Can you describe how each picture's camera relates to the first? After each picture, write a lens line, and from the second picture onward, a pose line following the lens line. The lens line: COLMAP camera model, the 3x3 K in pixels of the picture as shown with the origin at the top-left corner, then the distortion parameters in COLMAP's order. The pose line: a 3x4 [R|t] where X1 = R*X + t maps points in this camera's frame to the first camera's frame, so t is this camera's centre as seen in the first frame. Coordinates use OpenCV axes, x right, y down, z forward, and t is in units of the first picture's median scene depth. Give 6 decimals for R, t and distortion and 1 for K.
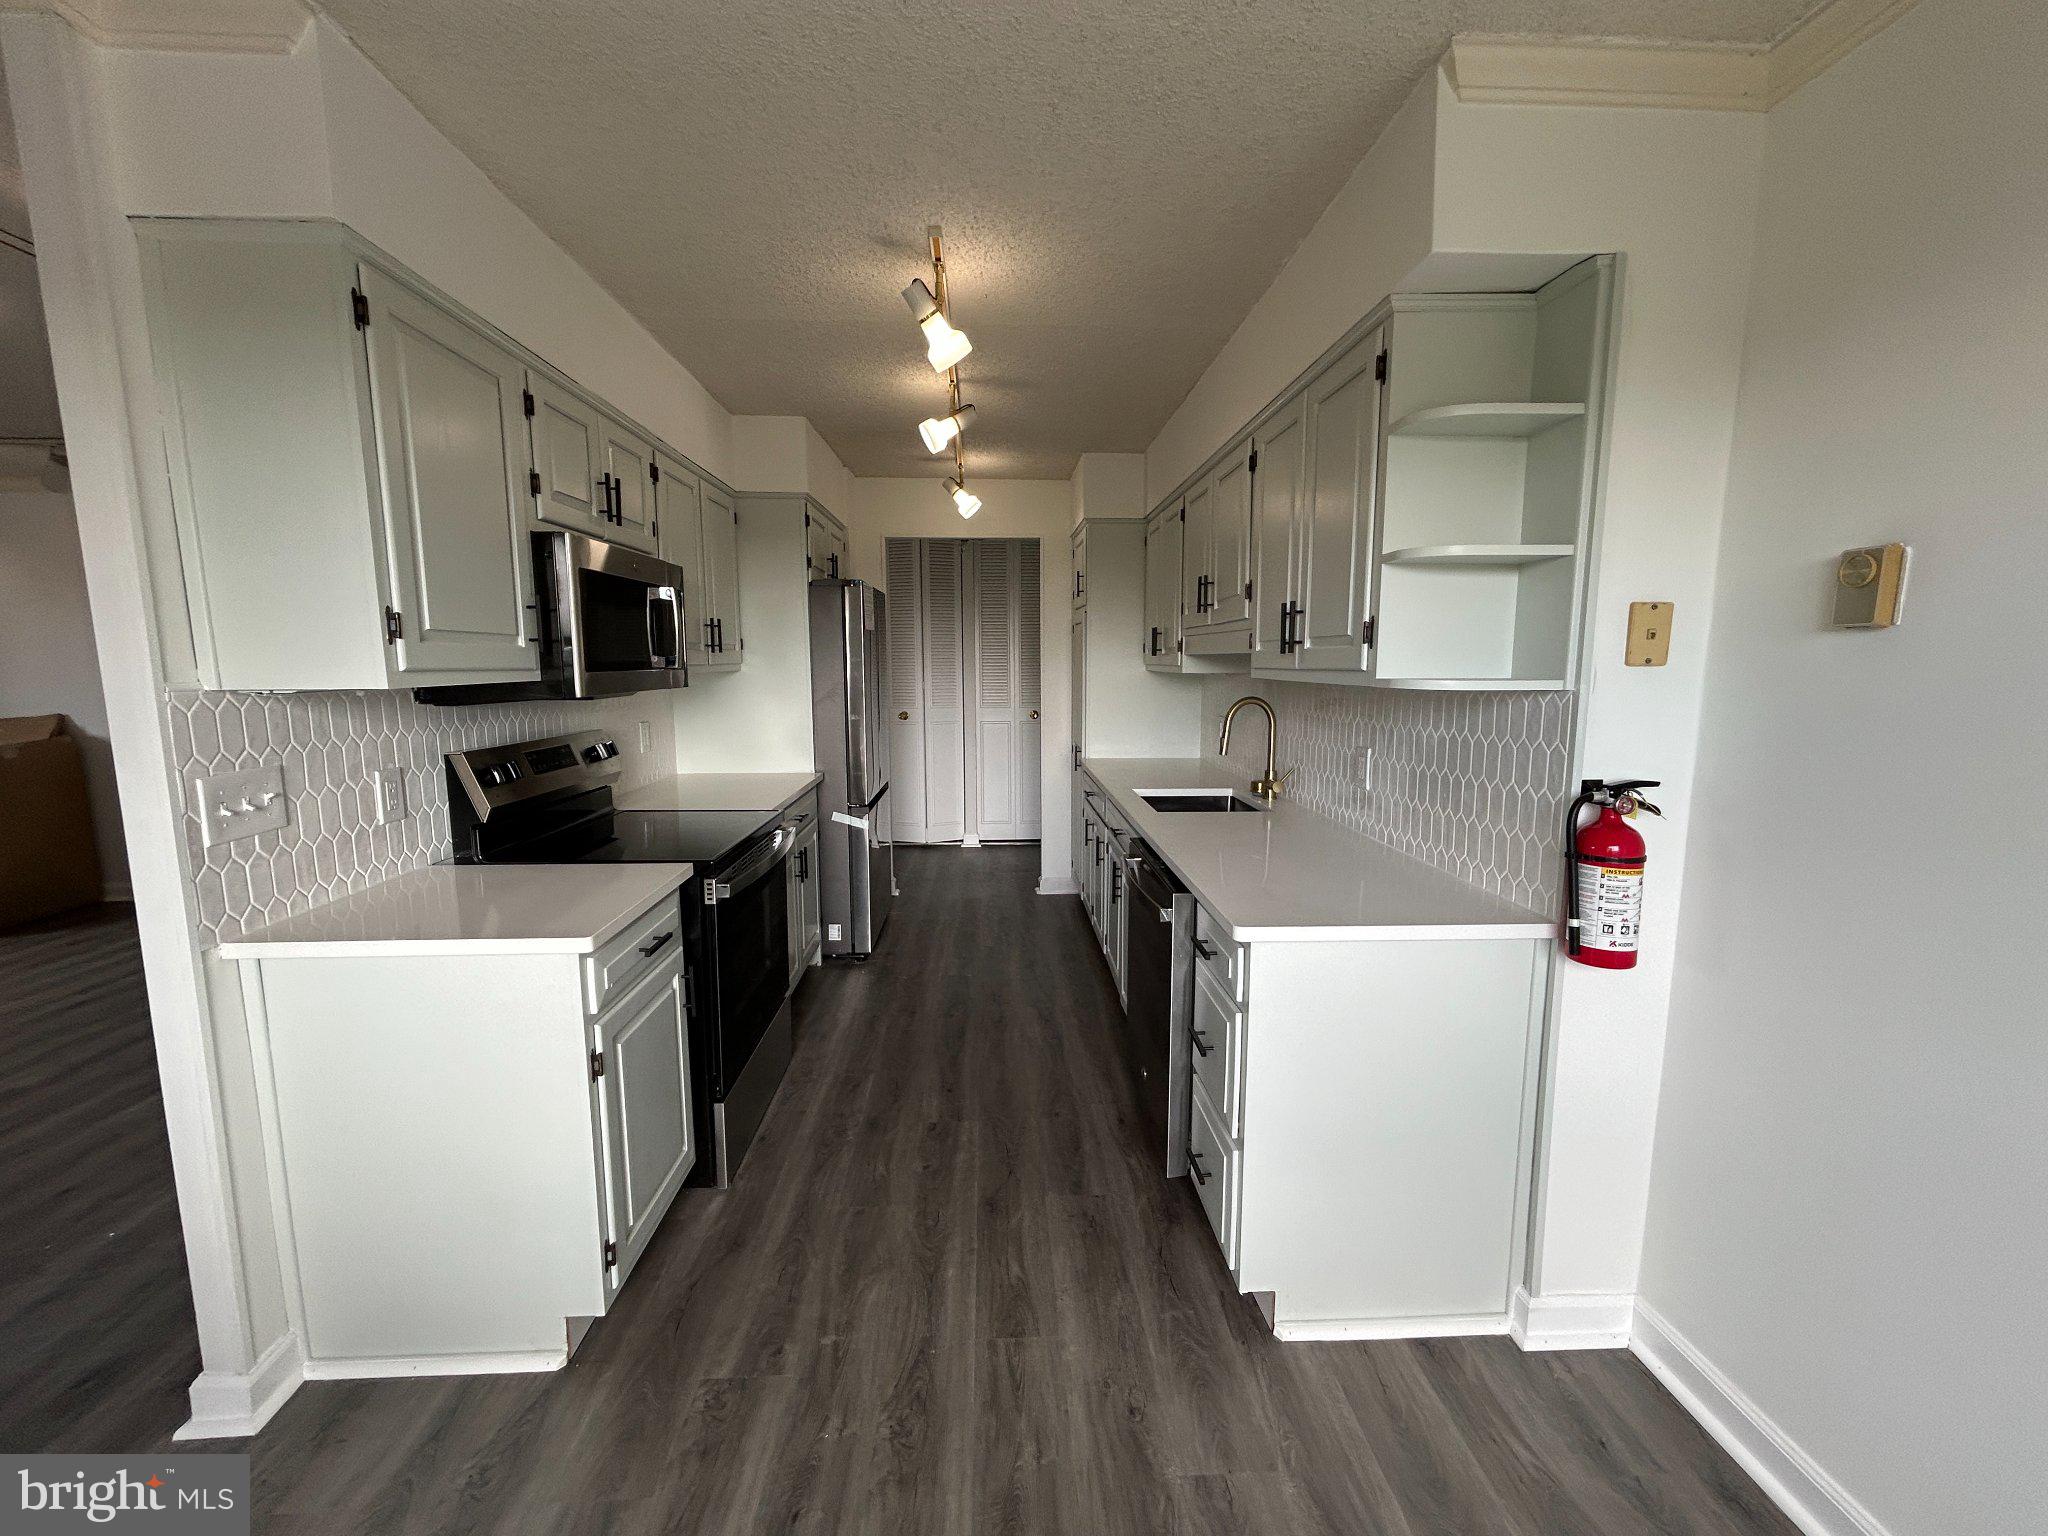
lens RADIAL K [[829.6, 0, 1024.0], [0, 829.6, 768.0], [0, 0, 1]] dist [-0.013767, -0.000060]
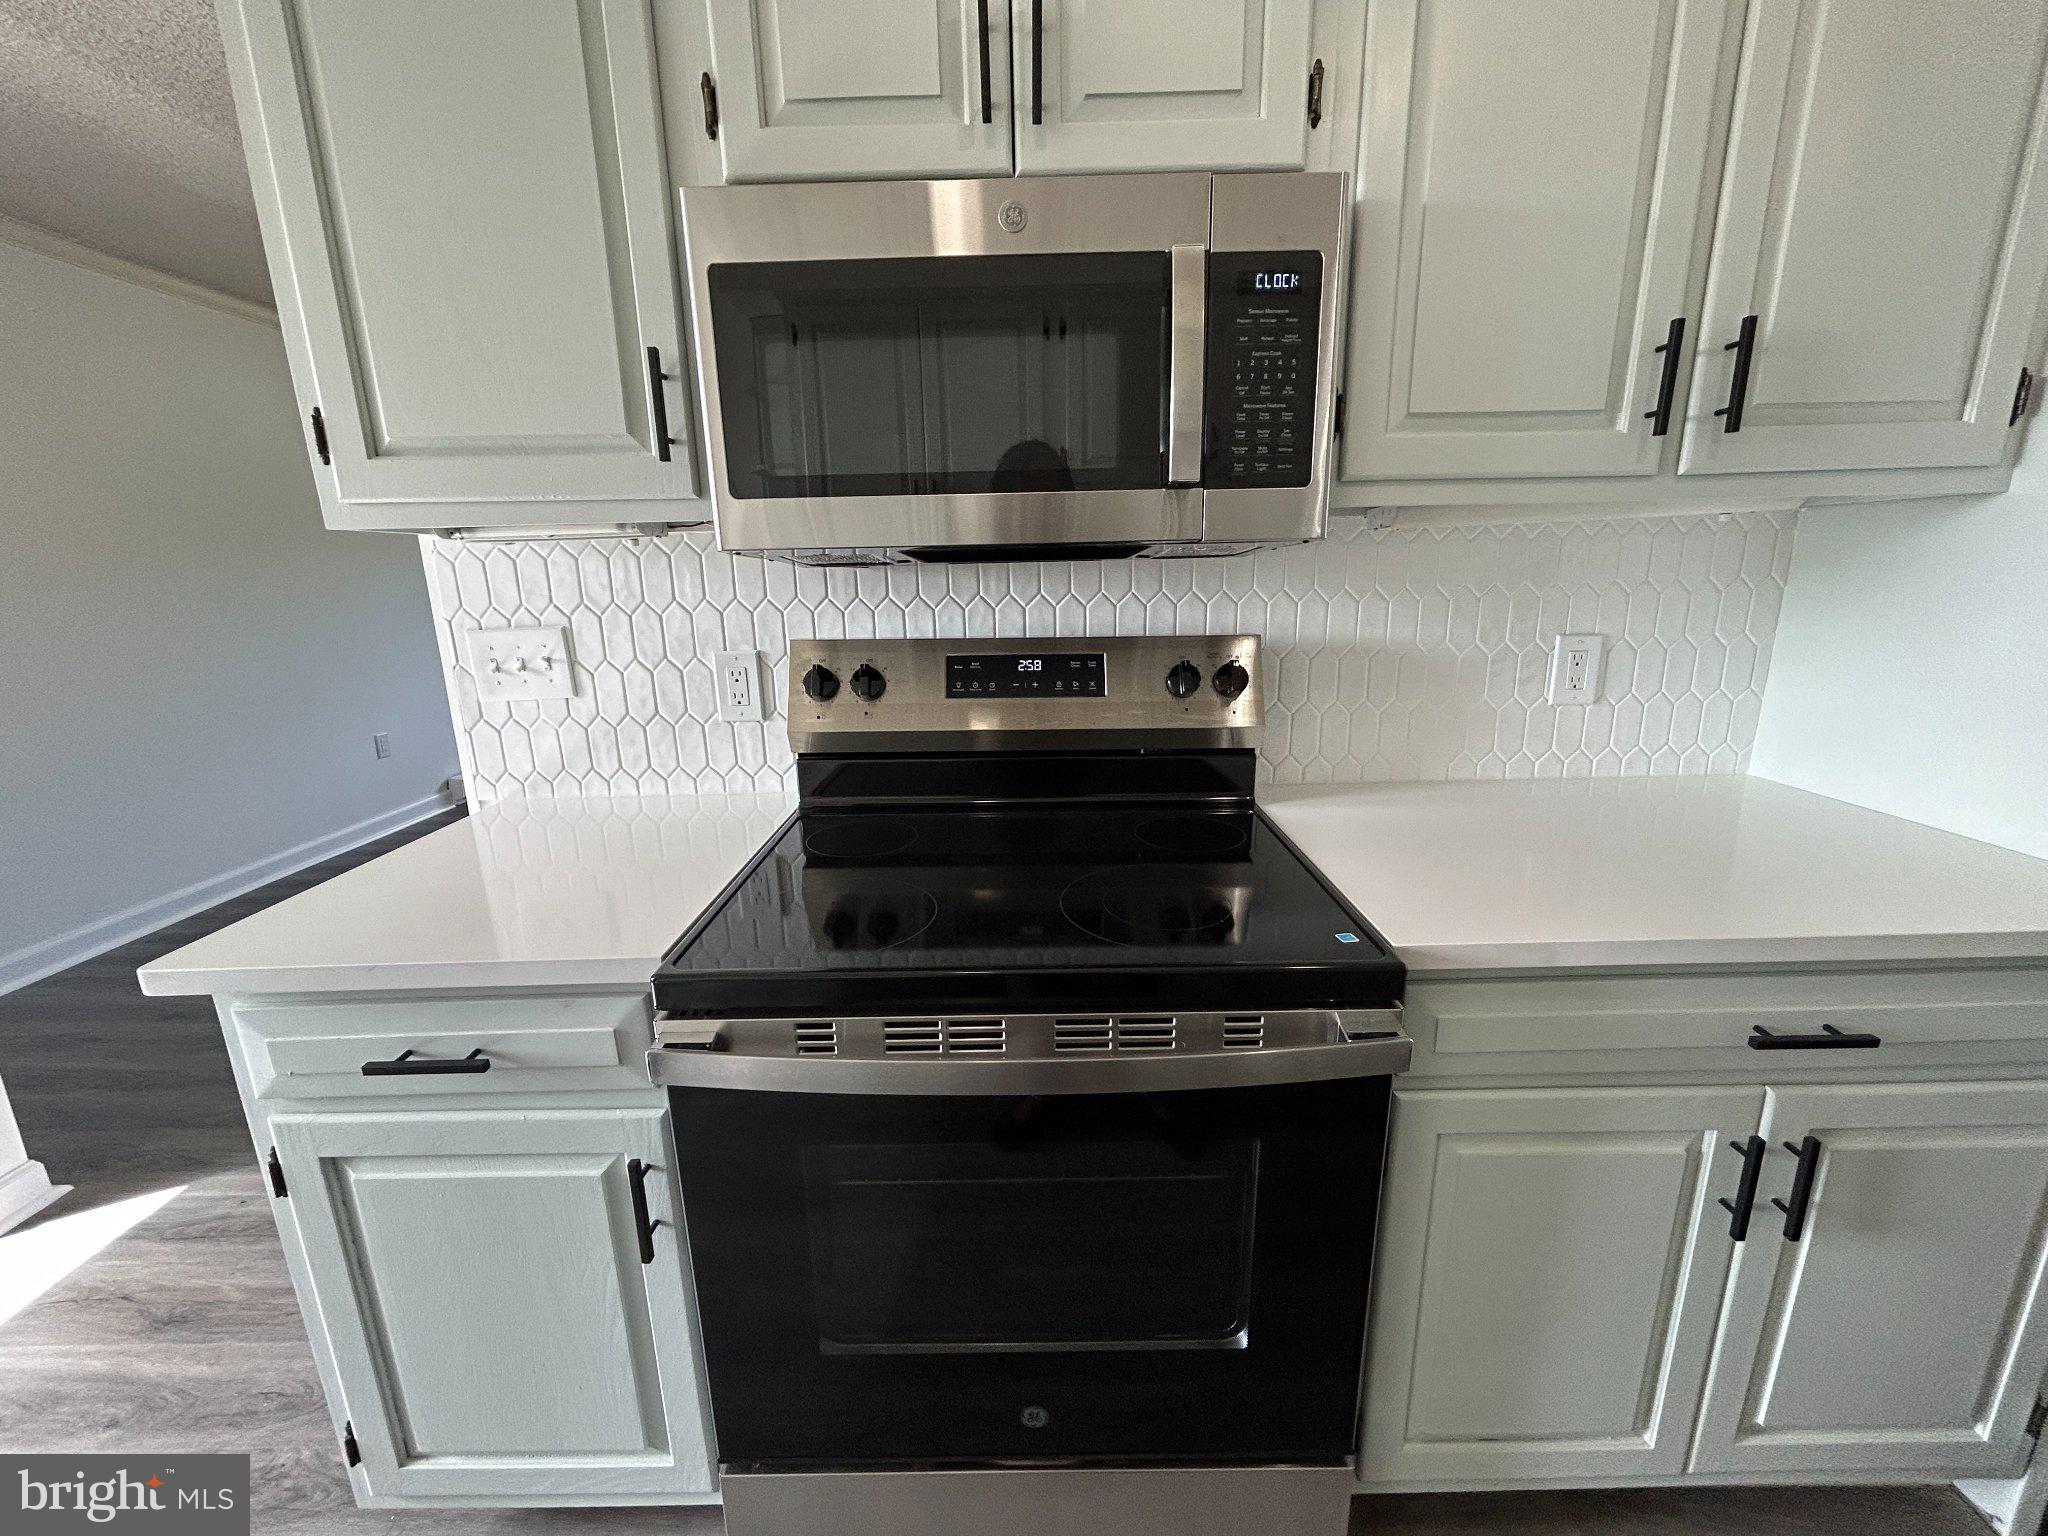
lens RADIAL K [[829.6, 0, 1024.0], [0, 829.6, 768.0], [0, 0, 1]] dist [-0.013767, -0.000060]
pose [[-0.043017, 0.245030, -0.968561, -0.020595], [-0.102530, 0.963257, 0.248241, -0.087648], [0.993799, 0.109985, -0.016314, 1.026615]]
